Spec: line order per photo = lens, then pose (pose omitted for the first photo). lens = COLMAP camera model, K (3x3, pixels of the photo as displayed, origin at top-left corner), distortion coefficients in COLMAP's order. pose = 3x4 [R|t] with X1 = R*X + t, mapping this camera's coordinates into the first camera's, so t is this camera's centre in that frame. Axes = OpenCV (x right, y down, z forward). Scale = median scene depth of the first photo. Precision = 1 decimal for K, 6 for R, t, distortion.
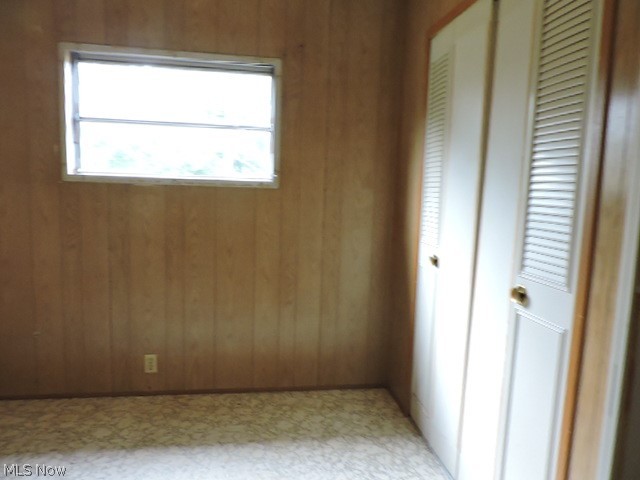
lens RADIAL K [[451.6, 0, 320.0], [0, 451.6, 240.0], [0, 0, 1]] dist [-0.019592, -0.000067]
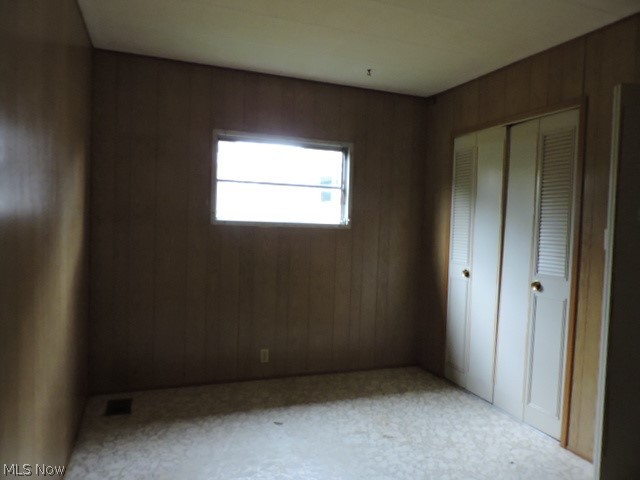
lens RADIAL K [[451.6, 0, 320.0], [0, 451.6, 240.0], [0, 0, 1]] dist [-0.019592, -0.000067]
pose [[0.979709, -0.009522, 0.200197, -0.528297], [0.023560, 0.997417, -0.067857, 0.020782], [-0.199033, 0.071197, 0.977403, -0.448022]]
